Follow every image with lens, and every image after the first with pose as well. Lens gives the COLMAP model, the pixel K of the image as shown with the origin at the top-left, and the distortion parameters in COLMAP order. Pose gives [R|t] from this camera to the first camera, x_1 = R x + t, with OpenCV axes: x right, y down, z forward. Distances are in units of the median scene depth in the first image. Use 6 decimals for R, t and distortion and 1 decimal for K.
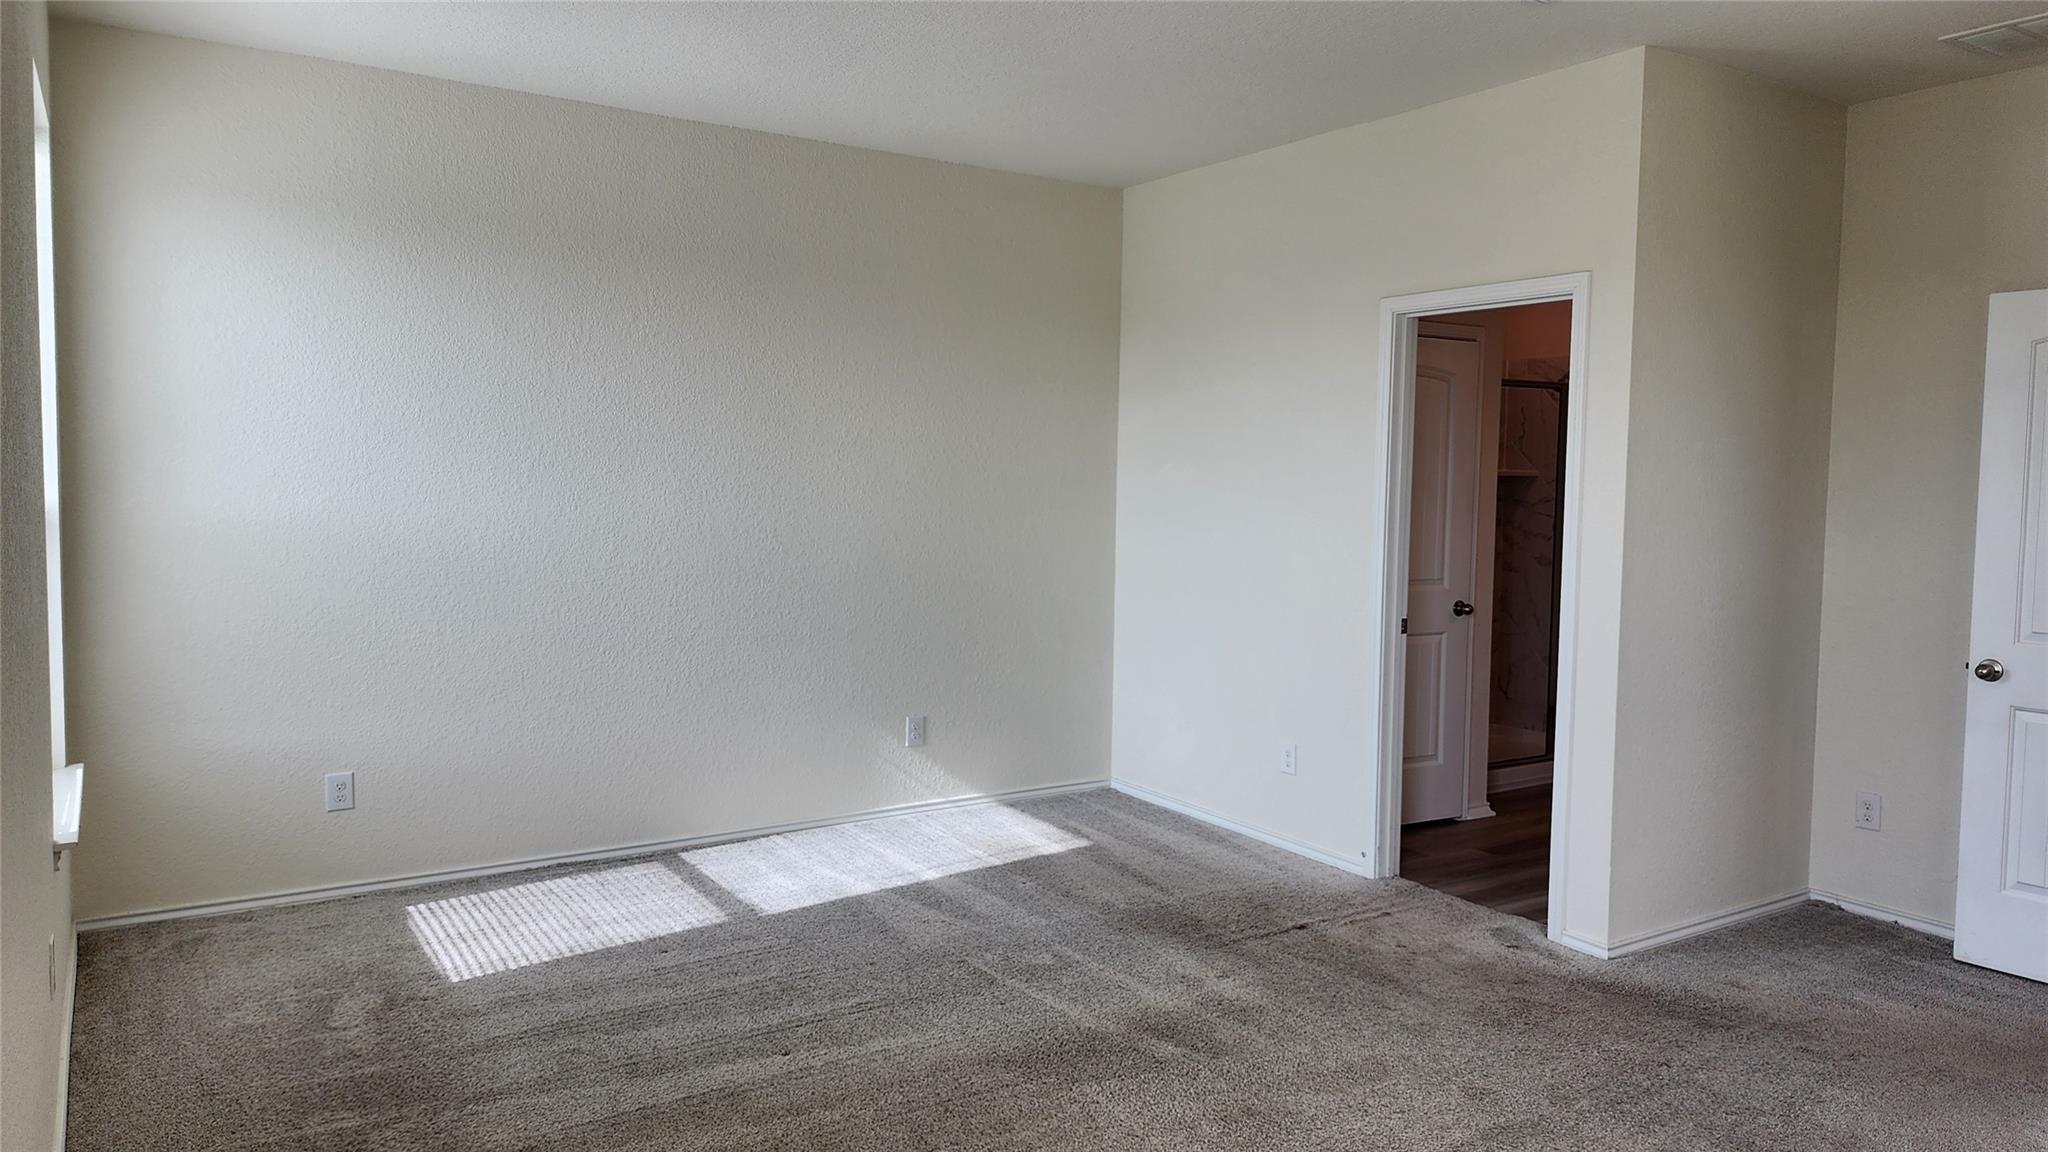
lens RADIAL K [[1362.3, 0, 1013.5], [0, 1362.3, 550.2], [0, 0, 1]] dist [0.092200, -0.096828]
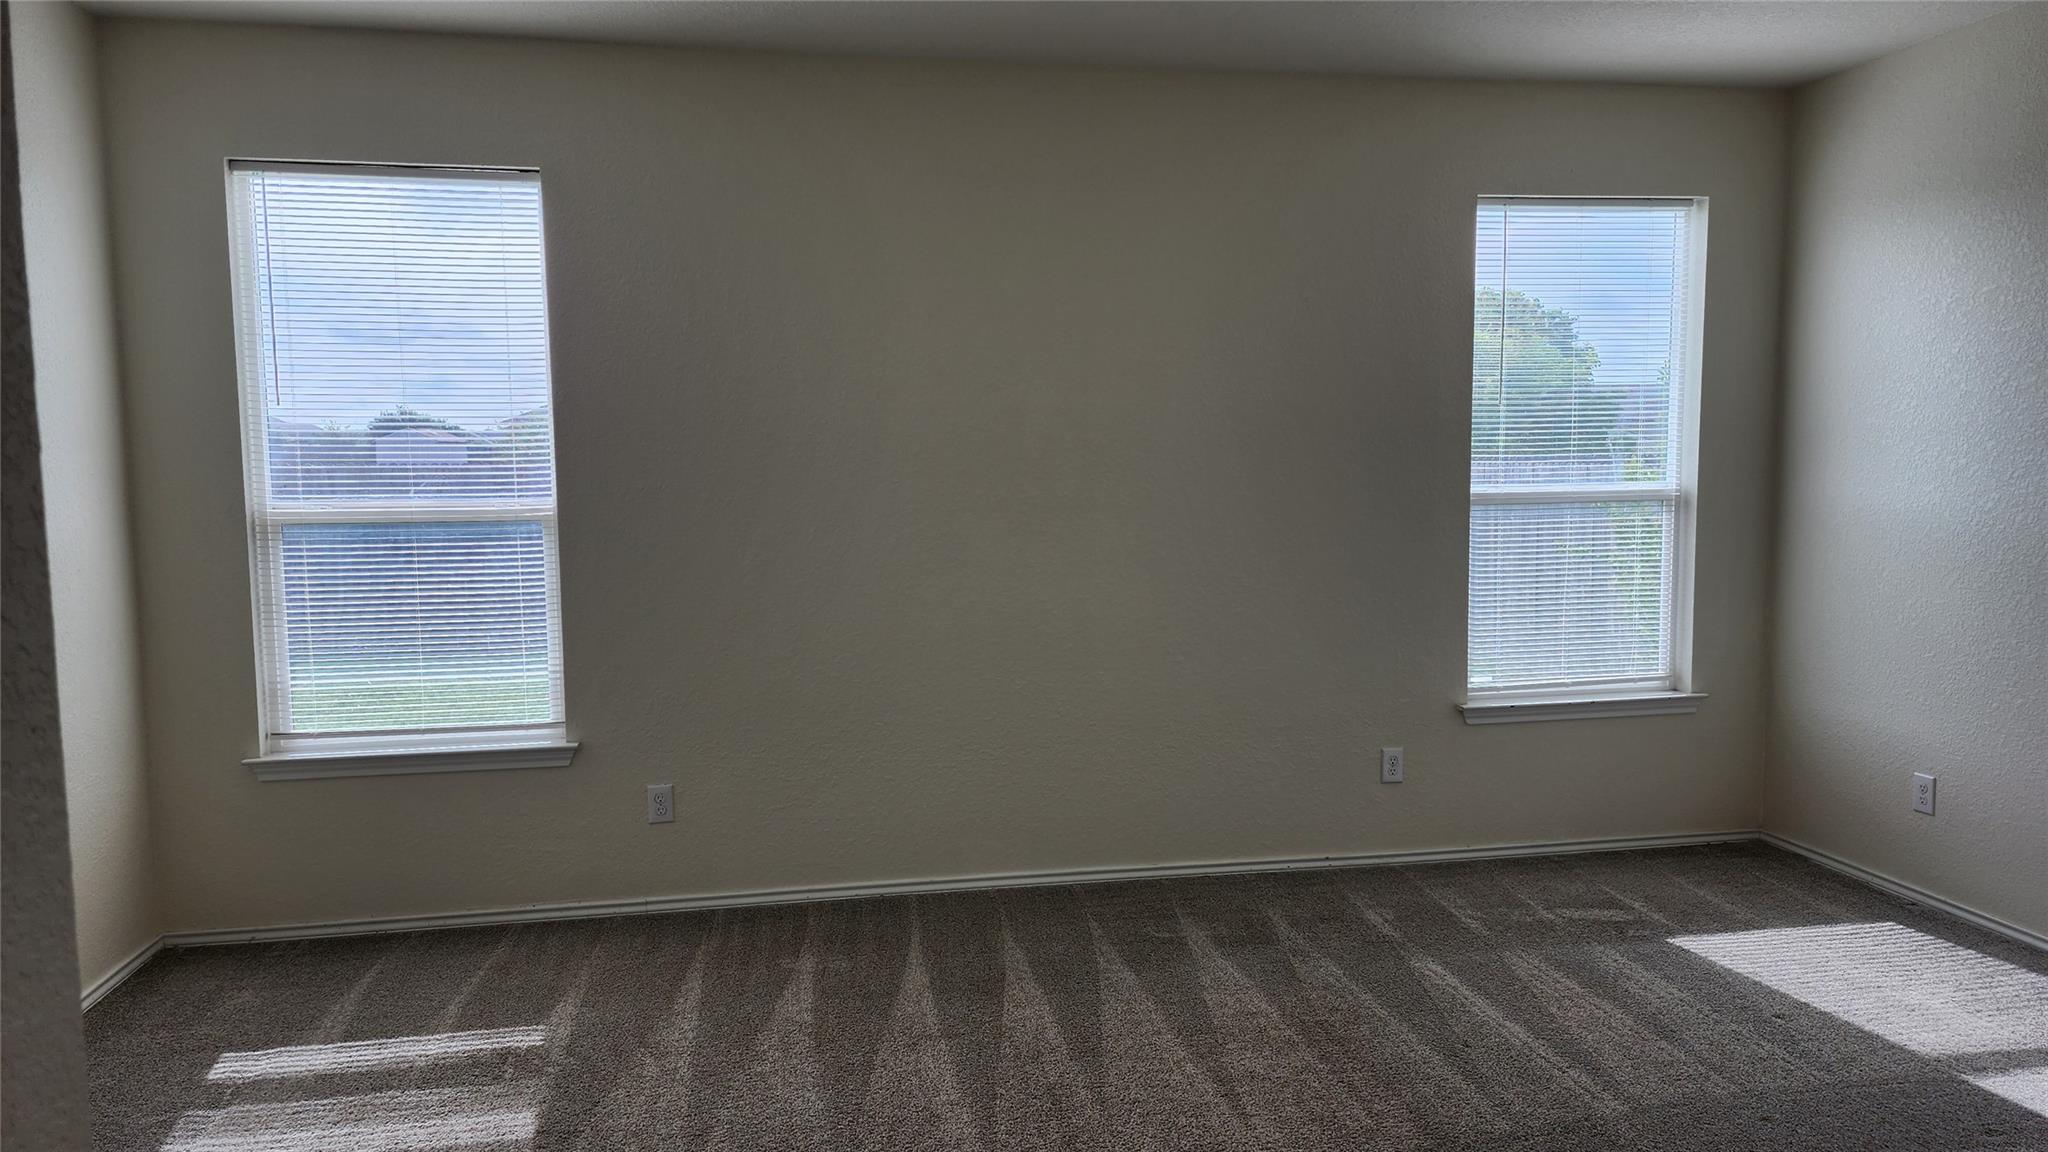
lens RADIAL K [[1362.3, 0, 1013.5], [0, 1362.3, 550.2], [0, 0, 1]] dist [0.092200, -0.096828]
pose [[-0.374381, 0.056823, -0.925532, 0.640078], [-0.049066, 0.995508, 0.080966, -0.041334], [0.925976, 0.075724, -0.369911, 0.766024]]
